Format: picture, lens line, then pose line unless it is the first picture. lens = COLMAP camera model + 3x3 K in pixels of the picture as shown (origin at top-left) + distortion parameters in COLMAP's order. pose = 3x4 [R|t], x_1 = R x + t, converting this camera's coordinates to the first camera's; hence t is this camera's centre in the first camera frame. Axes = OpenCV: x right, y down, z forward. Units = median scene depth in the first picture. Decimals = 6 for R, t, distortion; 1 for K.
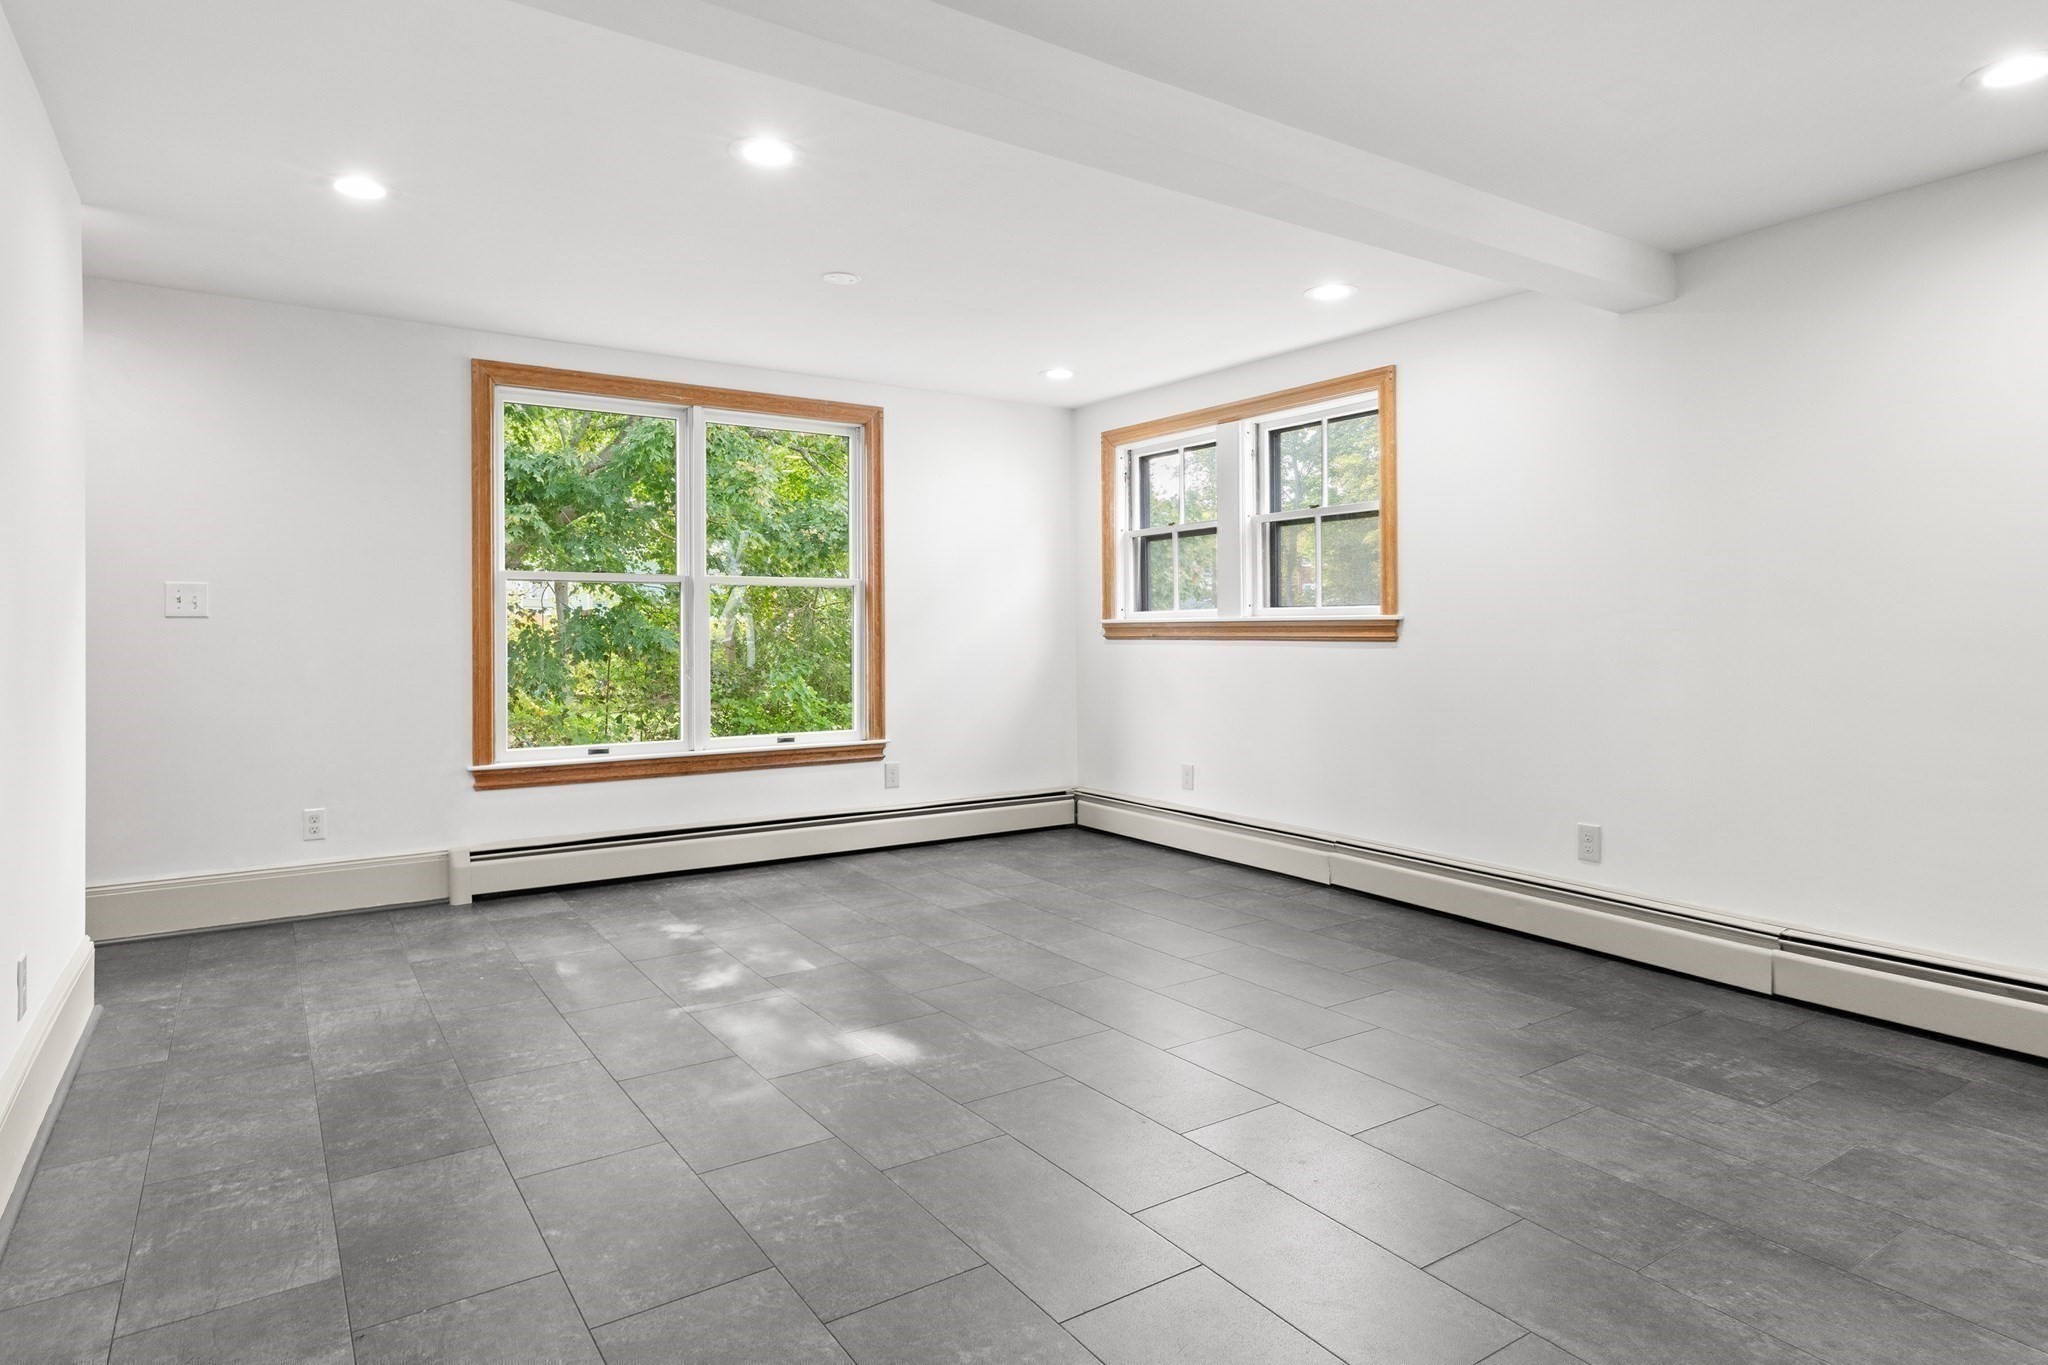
lens RADIAL K [[1161.7, 0, 1024.0], [0, 1161.7, 682.5], [0, 0, 1]] dist [0.003854, -0.000653]
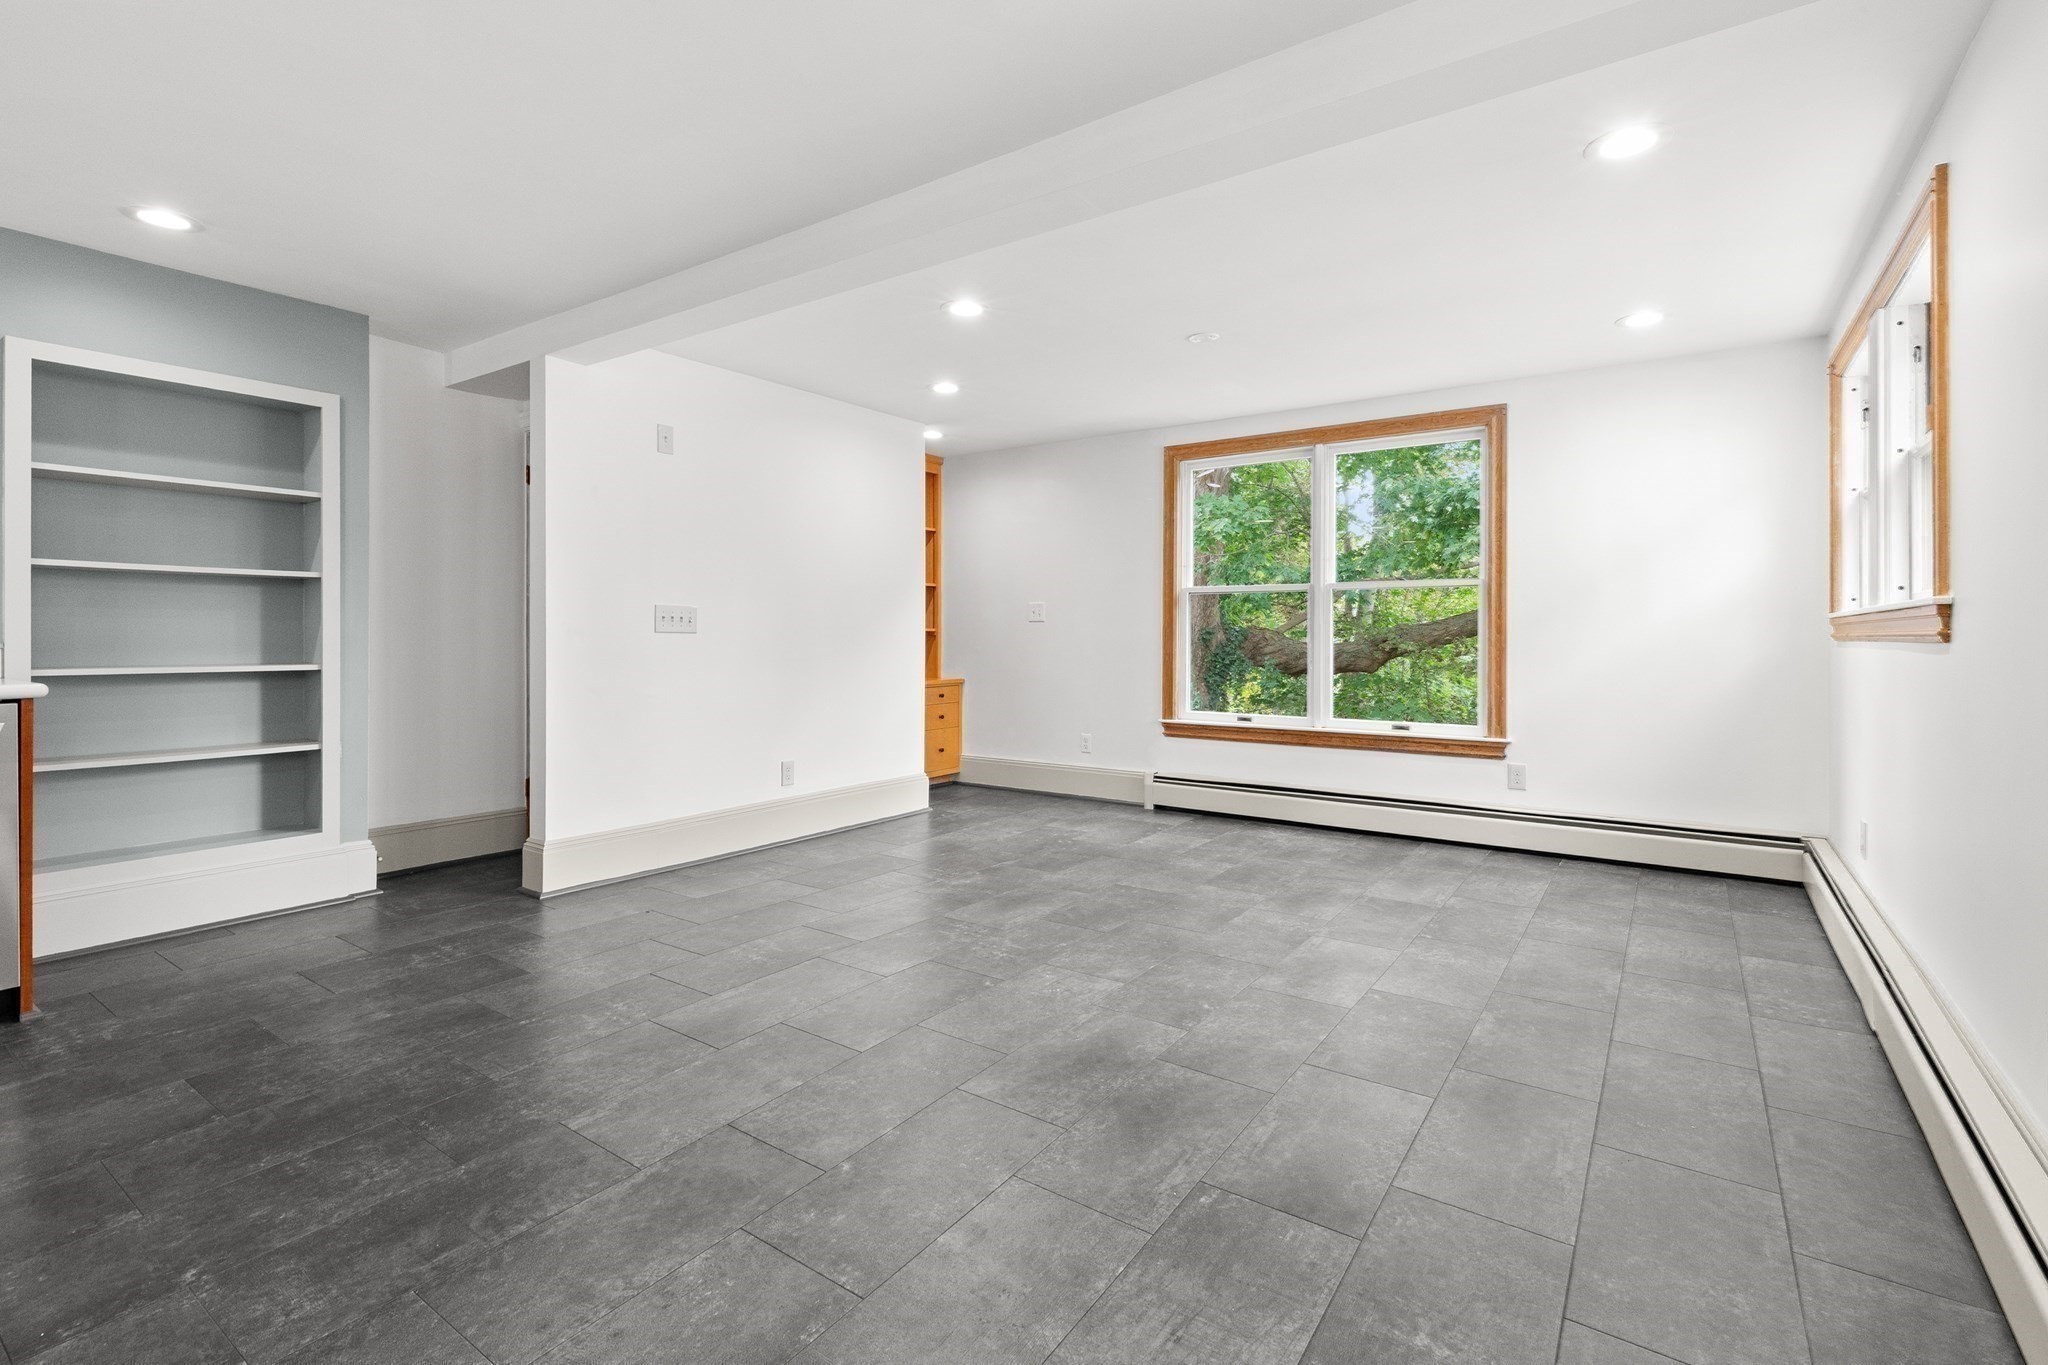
lens RADIAL K [[955.0, 0, 1024.0], [0, 955.0, 682.5], [0, 0, 1]] dist [0.006516, 0.000118]
pose [[0.339150, 0.049101, -0.939450, 0.564648], [-0.045611, 0.998321, 0.035712, -0.010340], [0.939626, 0.030737, 0.340820, 0.376278]]
